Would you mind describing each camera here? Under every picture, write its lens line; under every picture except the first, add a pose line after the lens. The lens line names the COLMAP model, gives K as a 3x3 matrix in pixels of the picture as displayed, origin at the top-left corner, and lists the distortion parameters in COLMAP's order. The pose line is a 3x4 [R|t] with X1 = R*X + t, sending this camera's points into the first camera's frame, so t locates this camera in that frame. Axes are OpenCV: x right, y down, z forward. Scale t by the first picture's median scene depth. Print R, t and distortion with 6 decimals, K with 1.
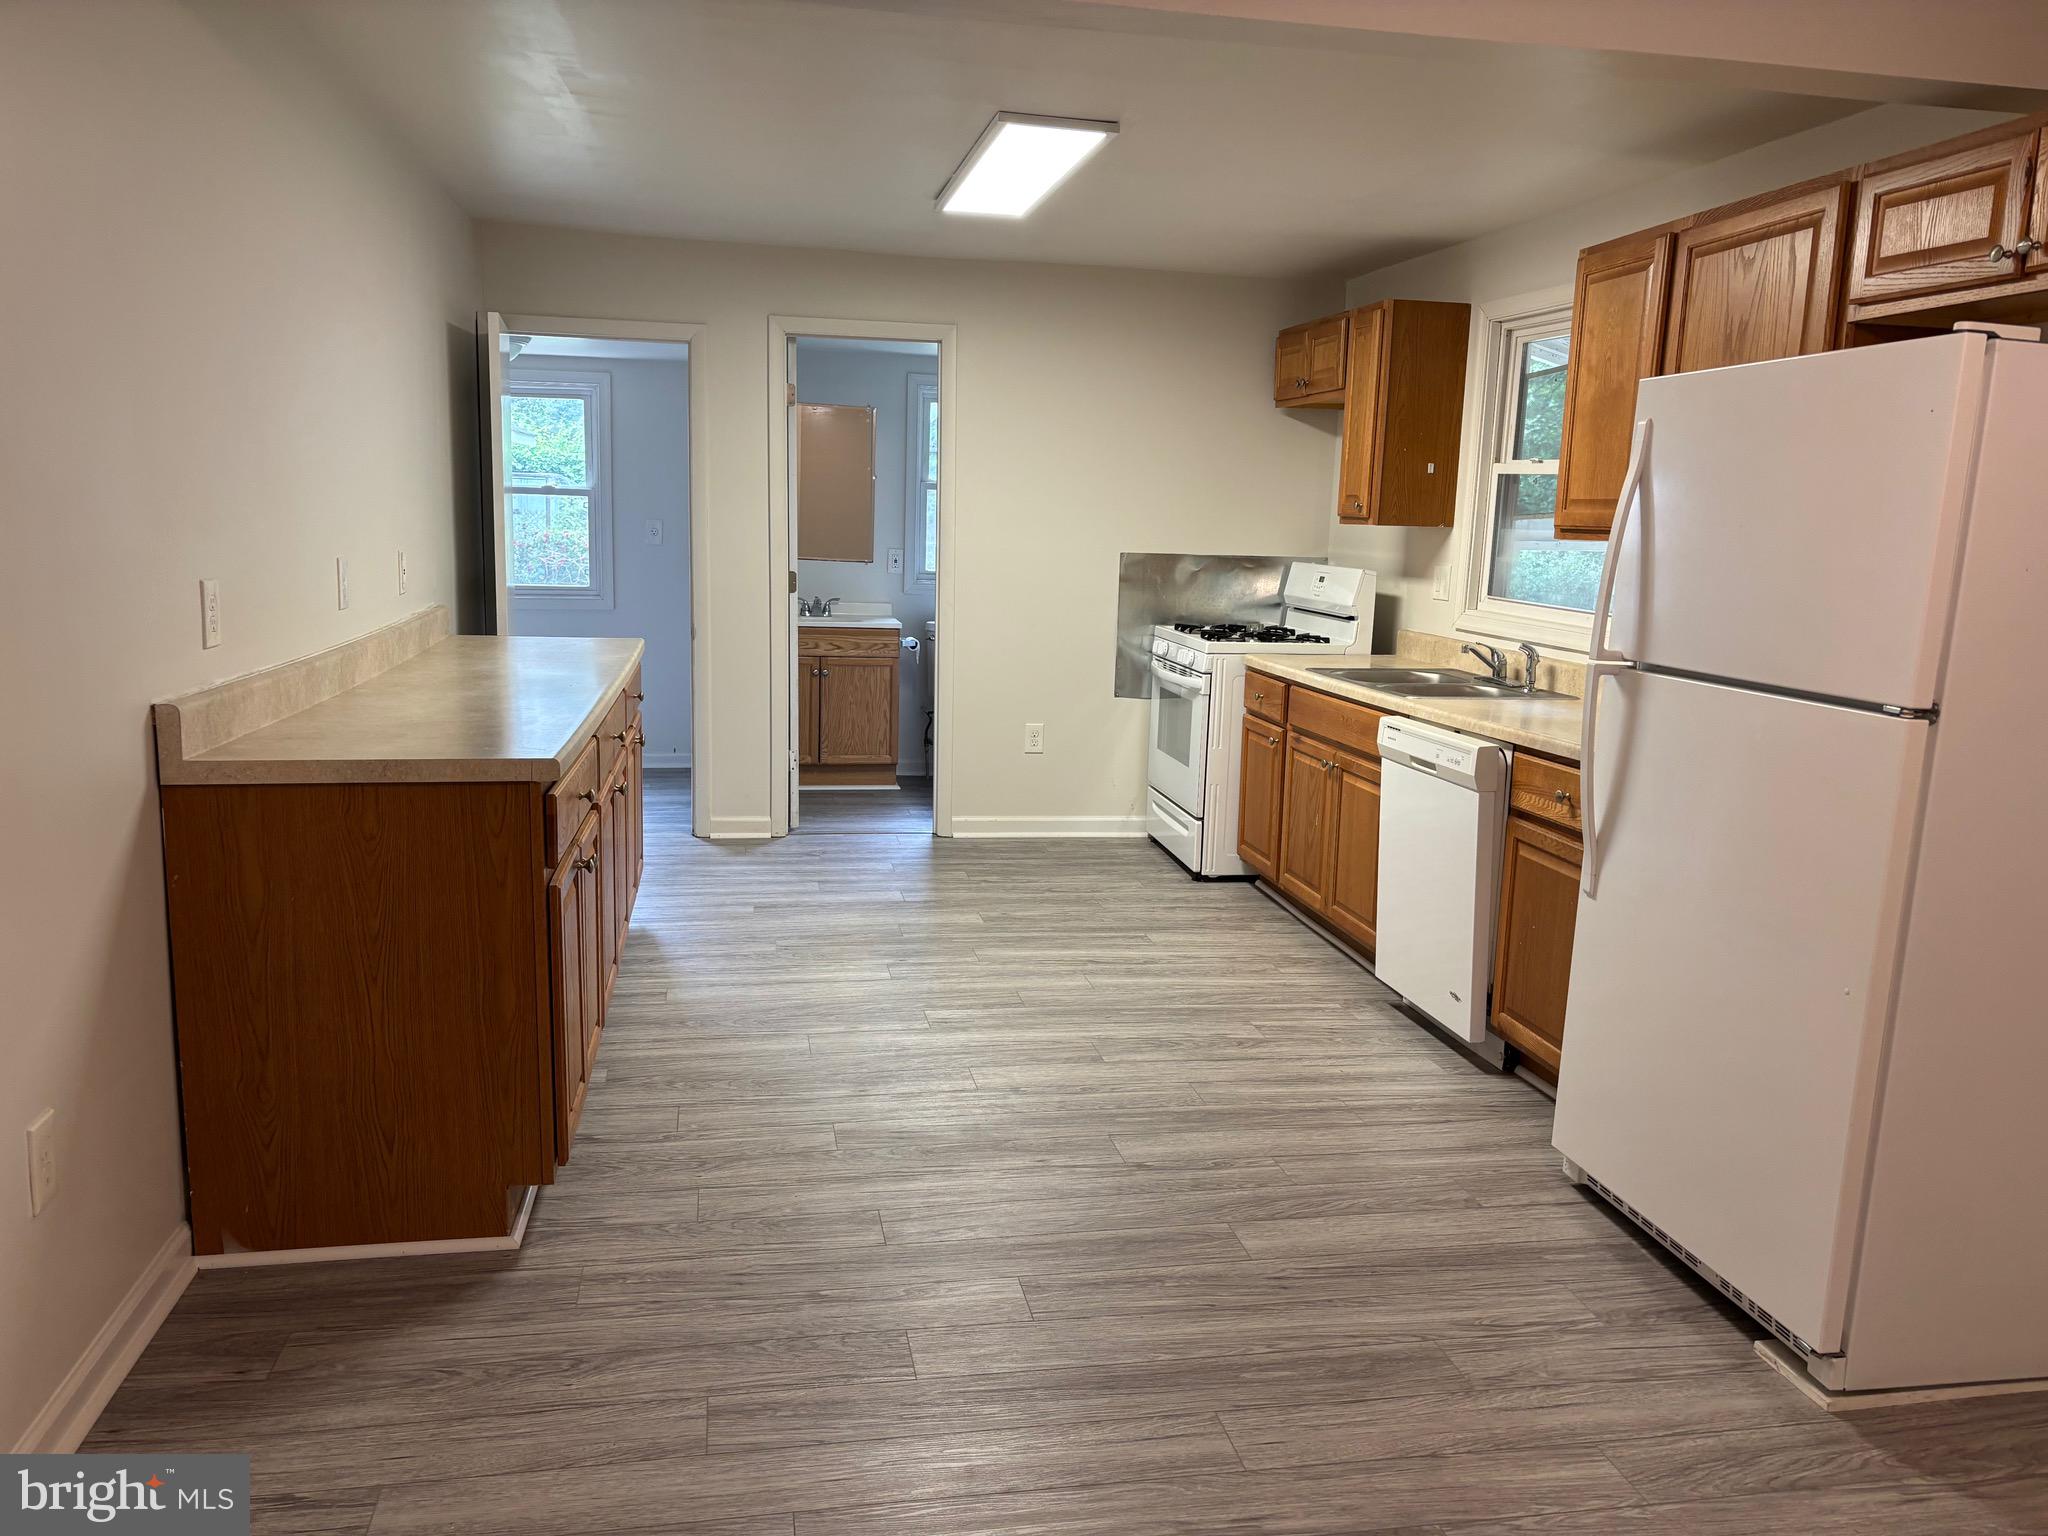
lens RADIAL K [[1543.4, 0, 1042.1], [0, 1543.4, 771.2], [0, 0, 1]] dist [0.062309, -0.060599]
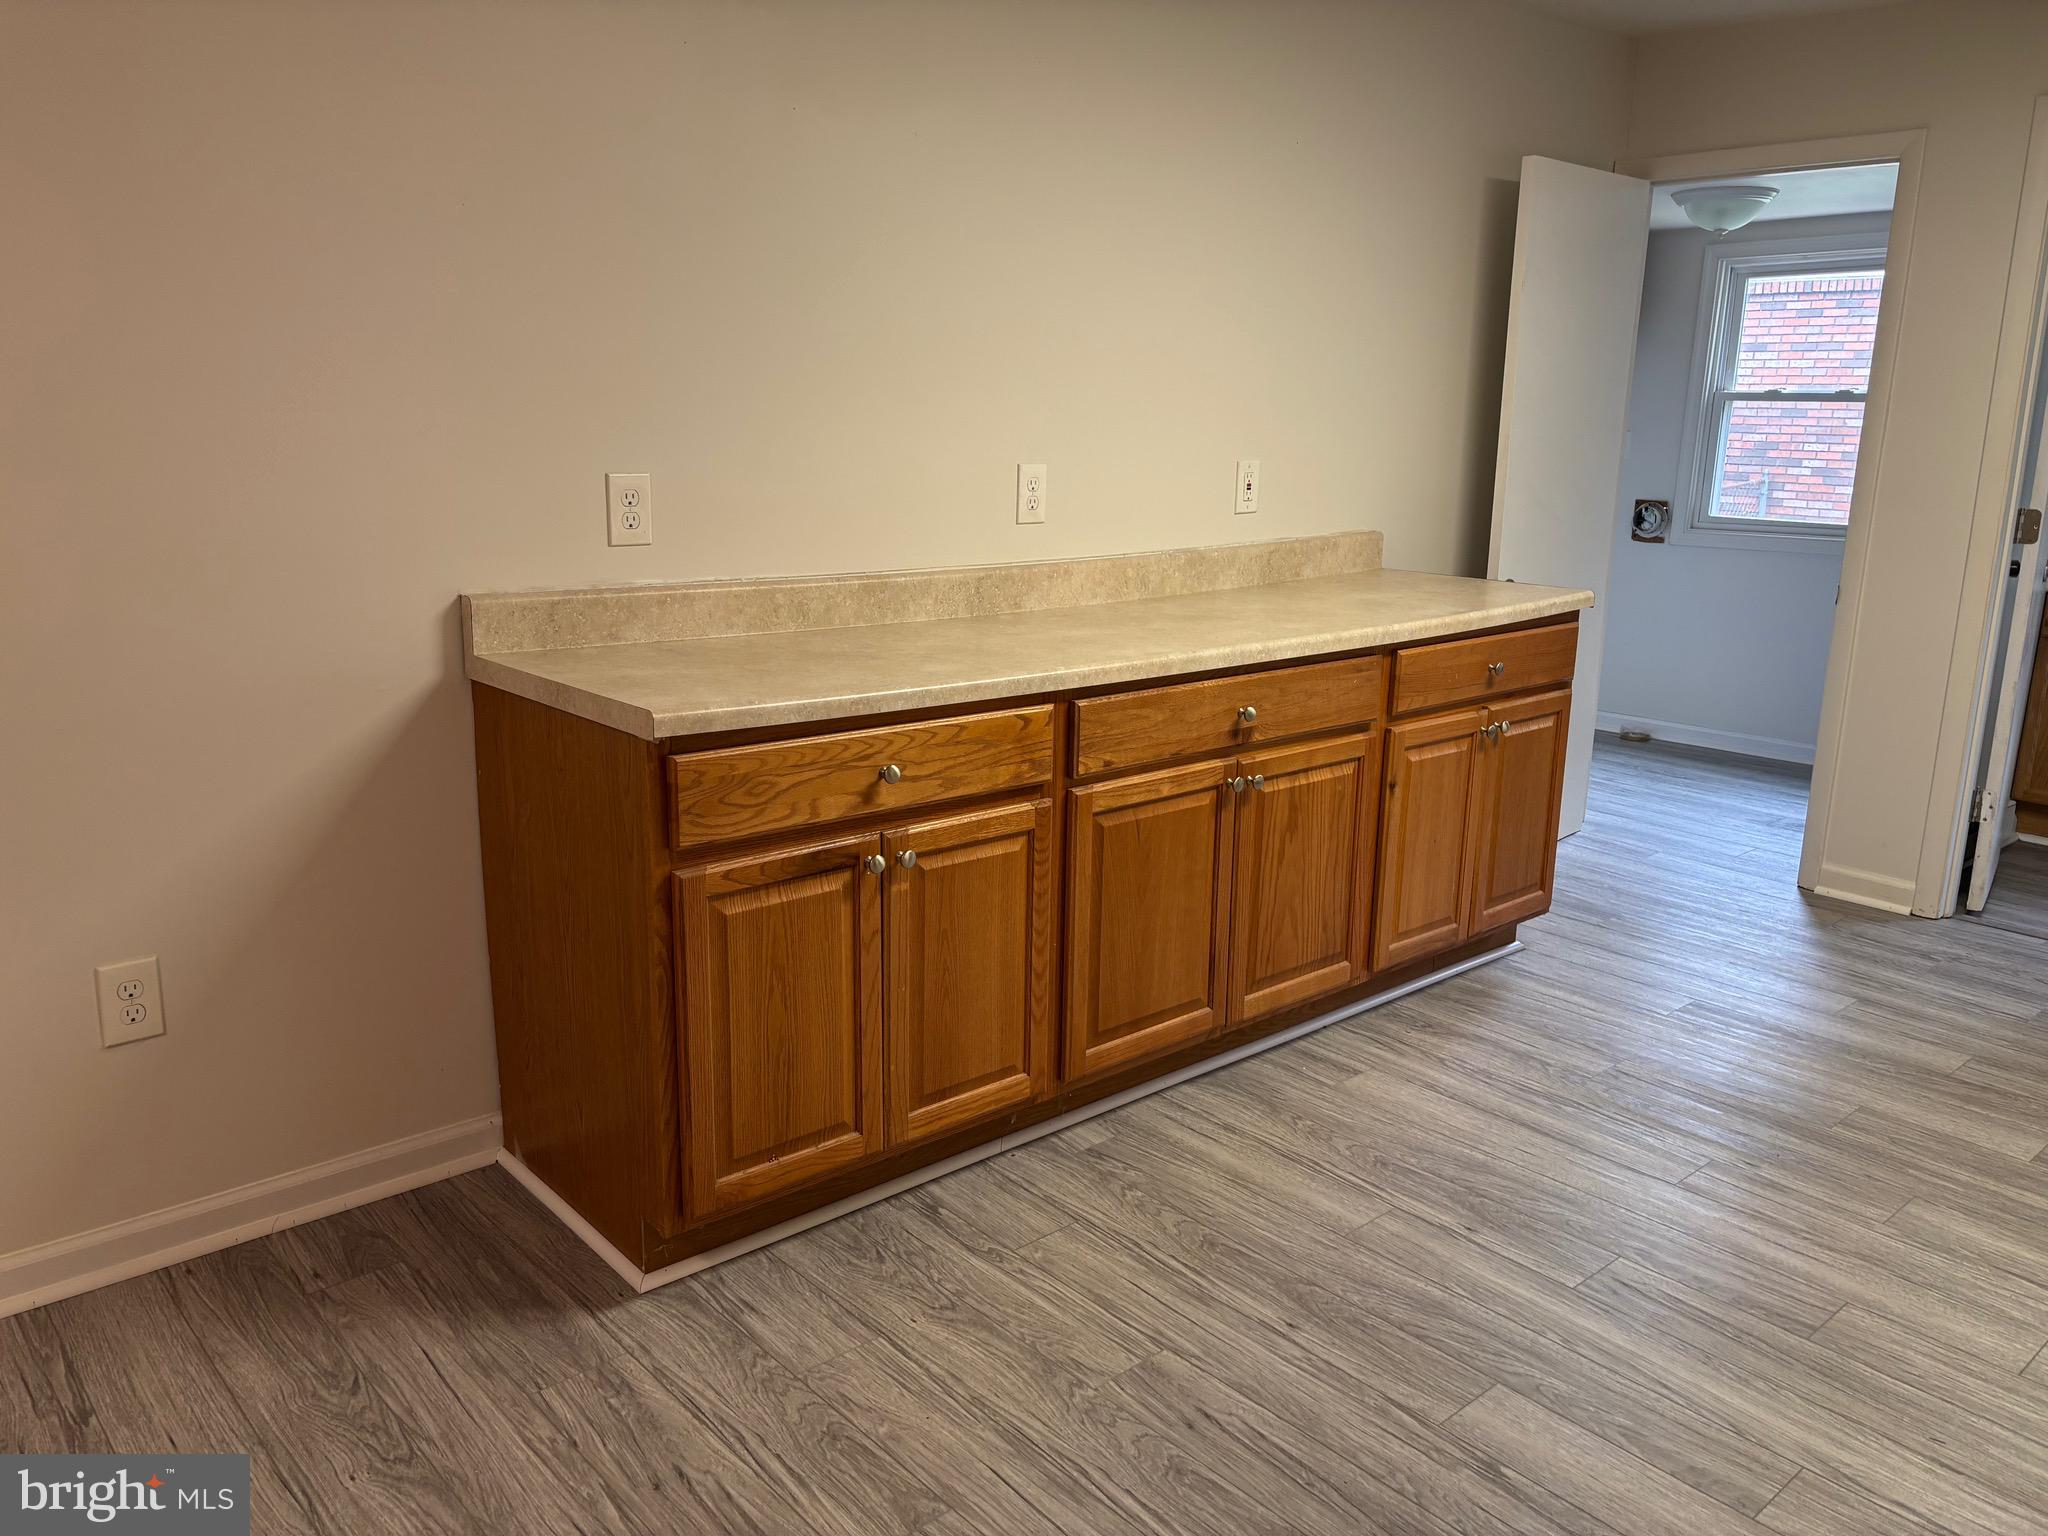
lens RADIAL K [[1543.4, 0, 1022.2], [0, 1543.4, 762.6], [0, 0, 1]] dist [0.062309, -0.060599]
pose [[0.500881, 0.177400, -0.847141, 0.304408], [-0.147458, 0.981951, 0.118445, -0.071682], [0.852862, 0.065591, 0.518000, 0.533238]]
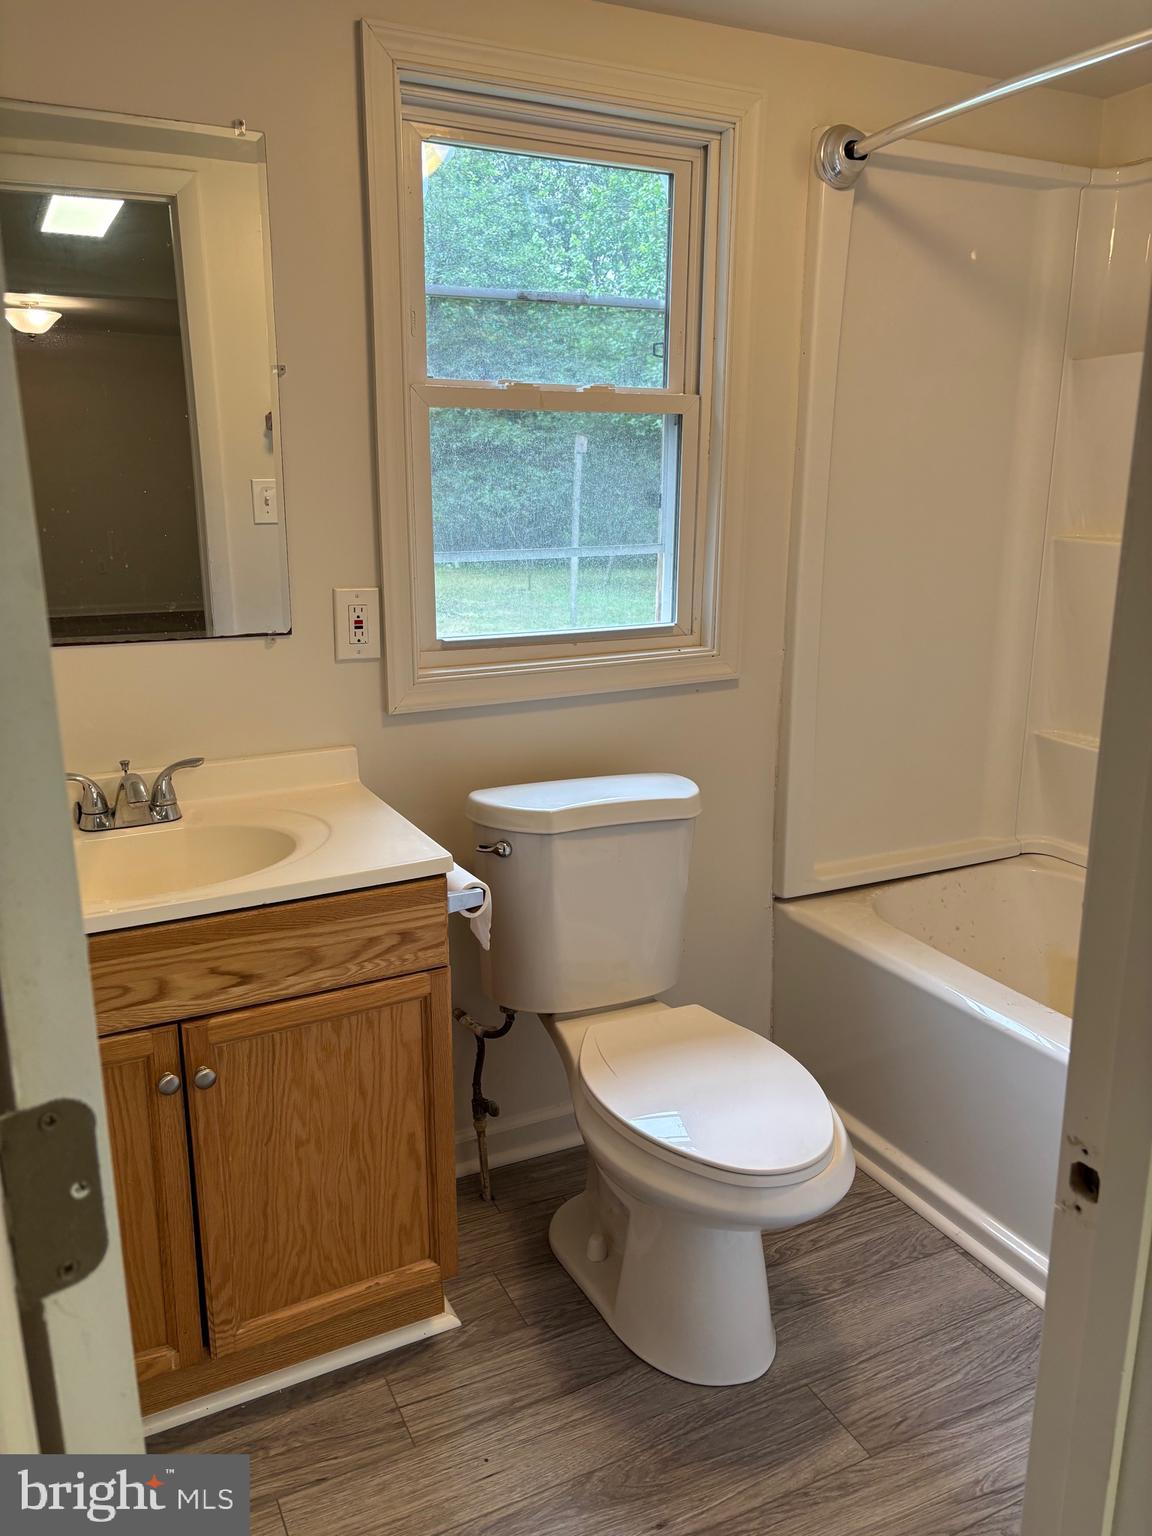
lens RADIAL K [[1157.6, 0, 578.2], [0, 1157.6, 767.0], [0, 0, 1]] dist [0.062309, -0.060599]
pose [[0.960767, -0.095654, 0.260339, -0.242985], [0.073831, 0.992983, 0.092373, -0.258665], [-0.267349, -0.069528, 0.961088, 1.526860]]
